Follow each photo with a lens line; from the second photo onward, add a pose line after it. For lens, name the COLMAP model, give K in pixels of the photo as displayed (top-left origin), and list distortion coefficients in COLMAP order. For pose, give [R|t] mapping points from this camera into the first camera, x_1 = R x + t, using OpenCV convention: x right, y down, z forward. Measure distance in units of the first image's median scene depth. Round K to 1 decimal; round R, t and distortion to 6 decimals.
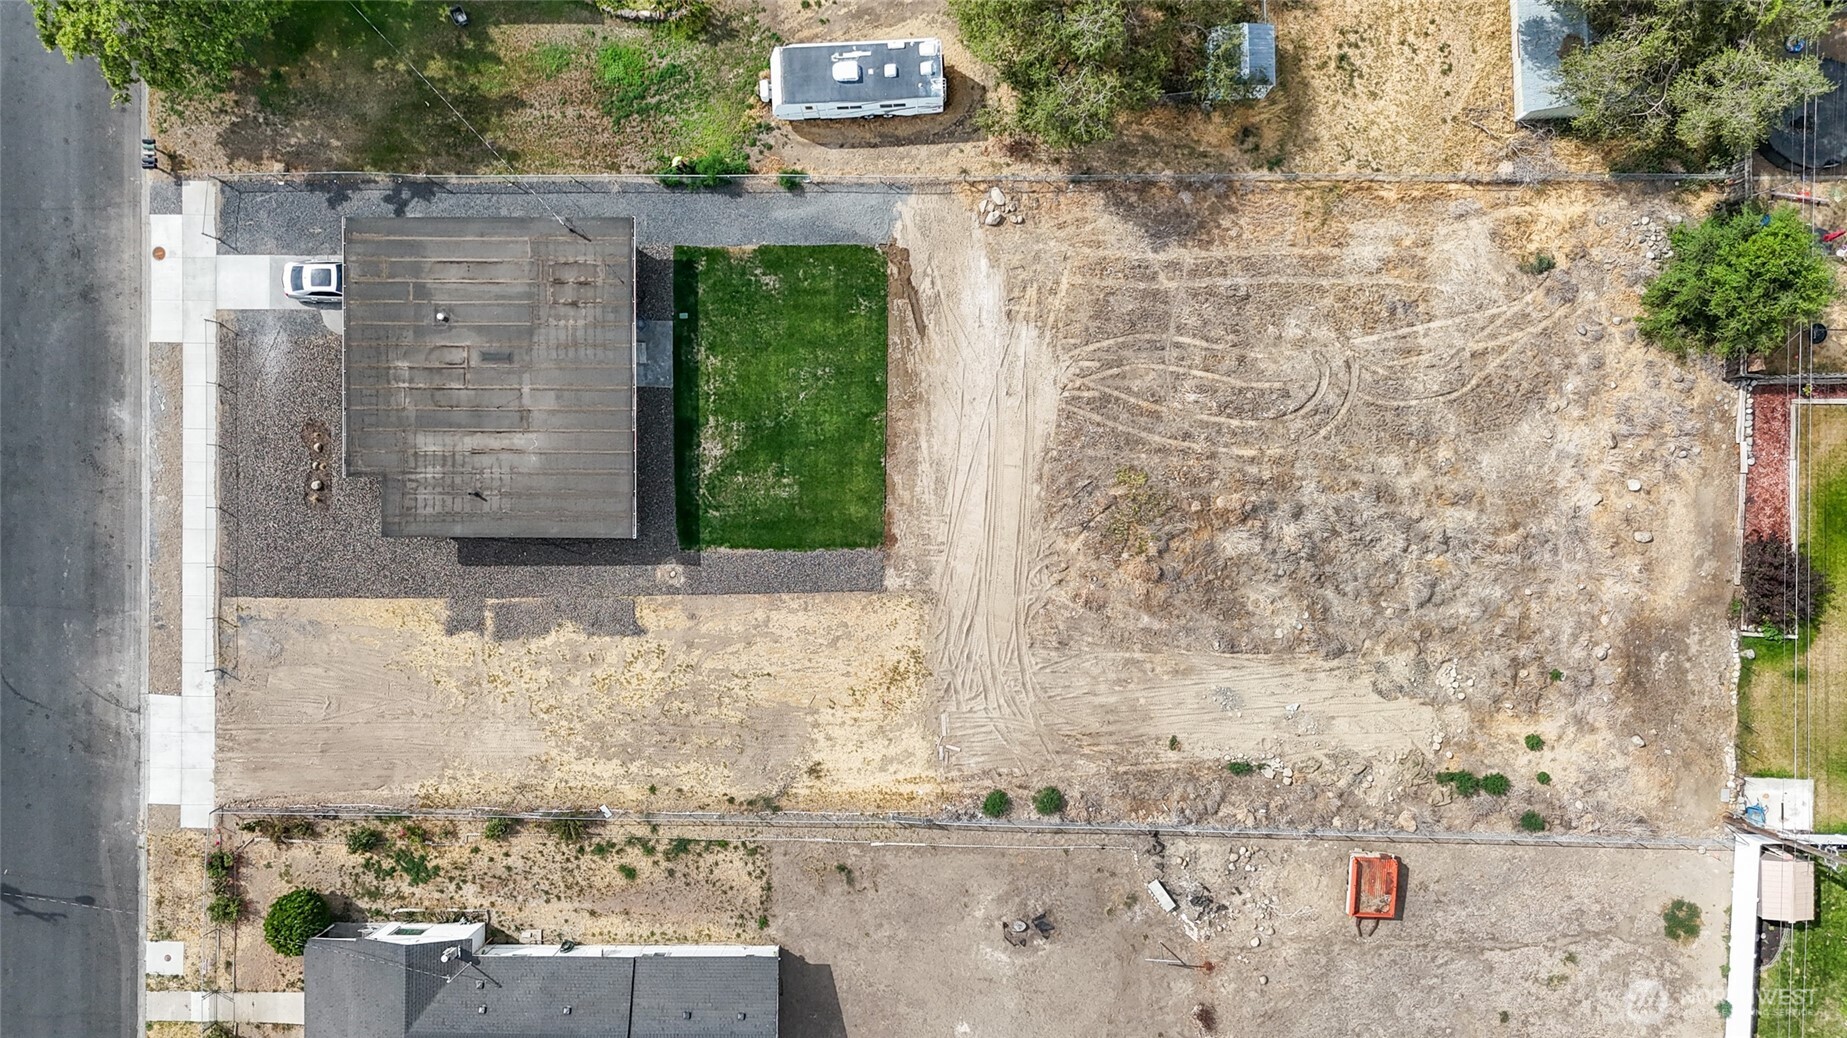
lens RADIAL K [[1352.2, 0, 925.1], [0, 1352.2, 512.5], [0, 0, 1]] dist [0.067599, -0.064468]
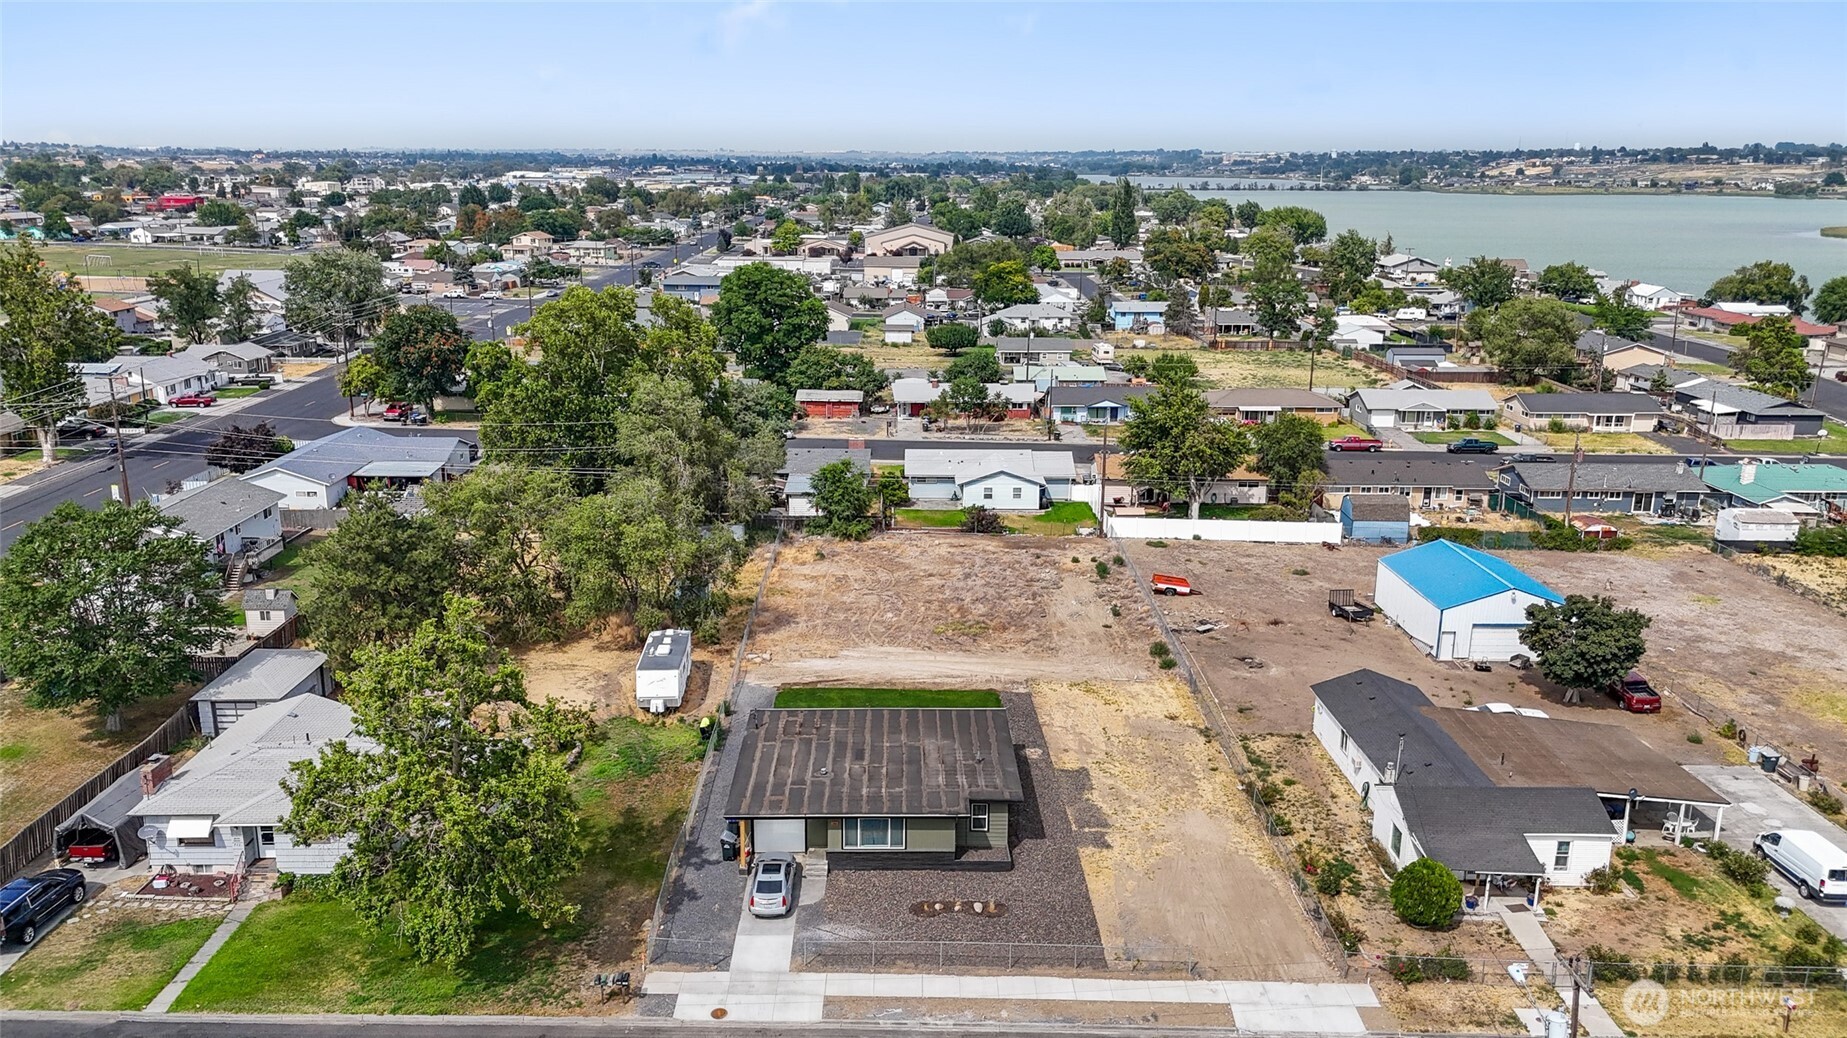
lens RADIAL K [[1352.2, 0, 904.8], [0, 1352.2, 515.9], [0, 0, 1]] dist [0.067599, -0.064468]
pose [[-0.008474, -0.234548, 0.972068, -1.318762], [0.999963, -0.003686, 0.007828, -0.078596], [0.001747, 0.972098, 0.234570, 0.499862]]
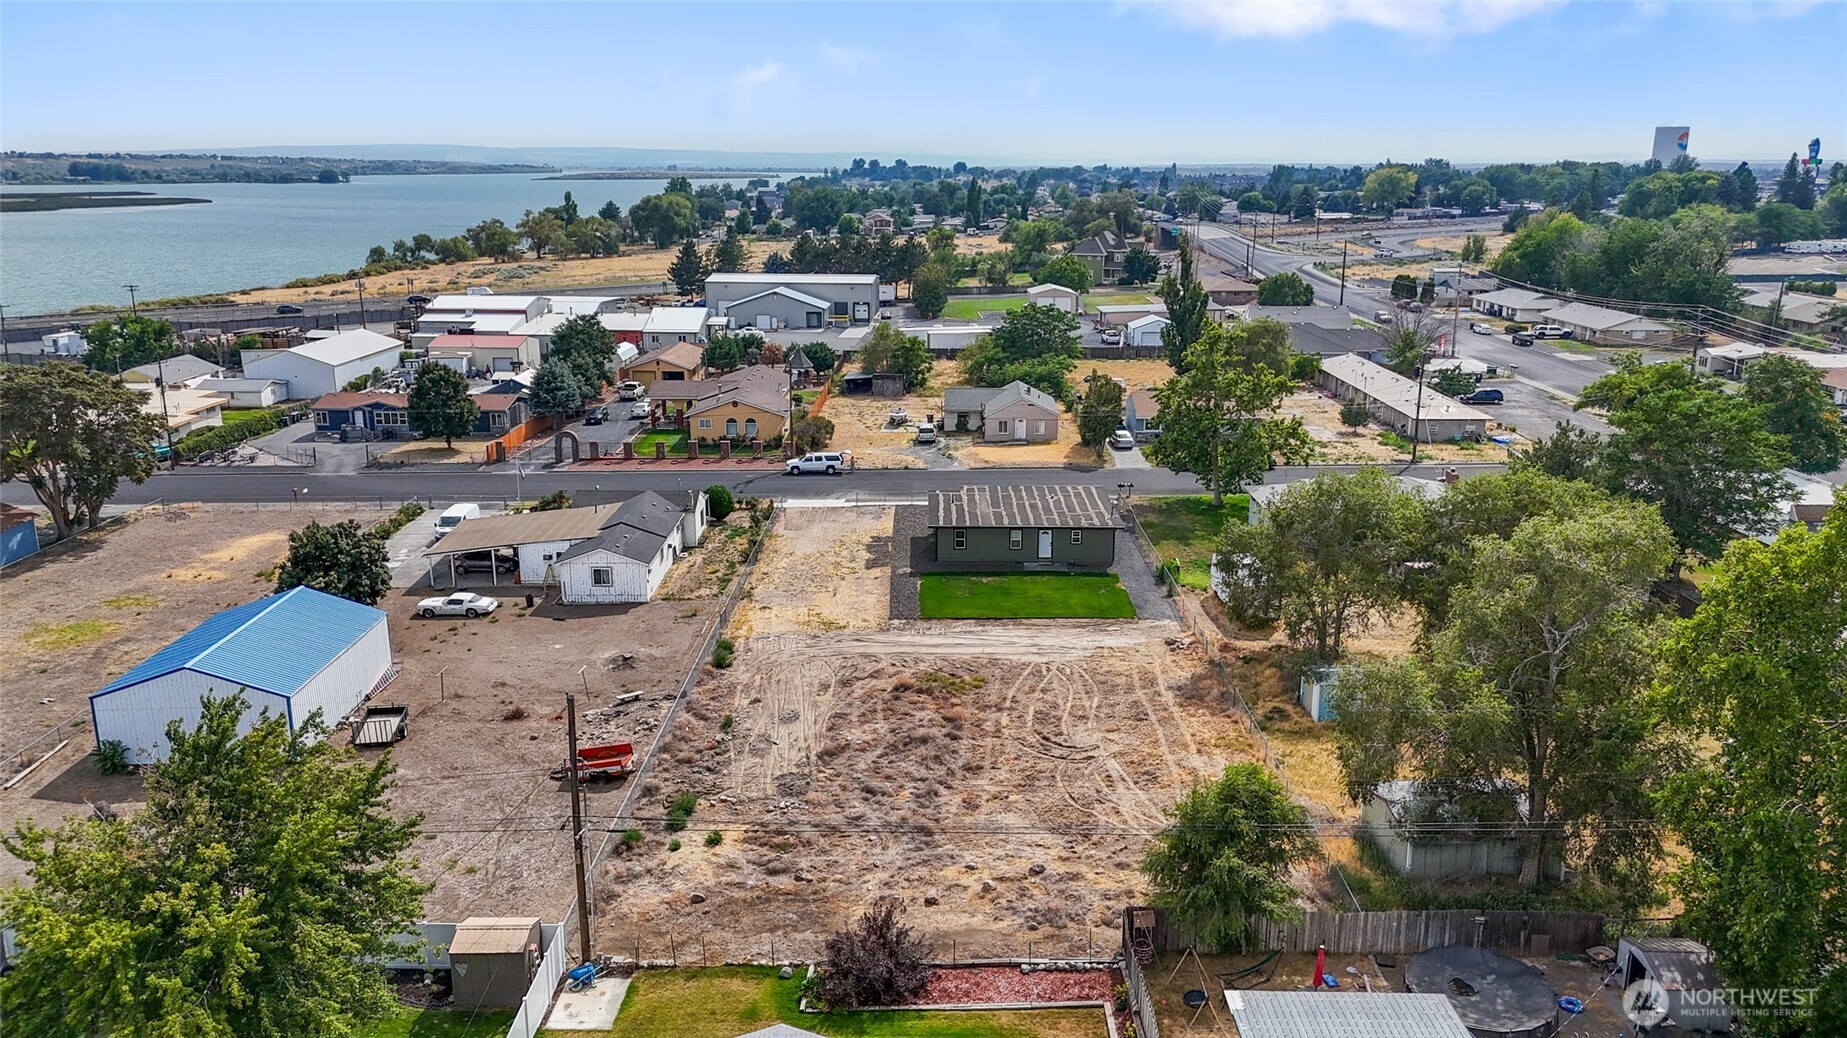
lens RADIAL K [[1352.2, 0, 936.1], [0, 1352.2, 527.7], [0, 0, 1]] dist [0.067599, -0.064468]
pose [[0.007823, 0.274744, -0.961486, 1.274297], [-0.999940, -0.005276, -0.009644, 0.024765], [-0.007723, 0.961503, 0.274686, 0.525398]]
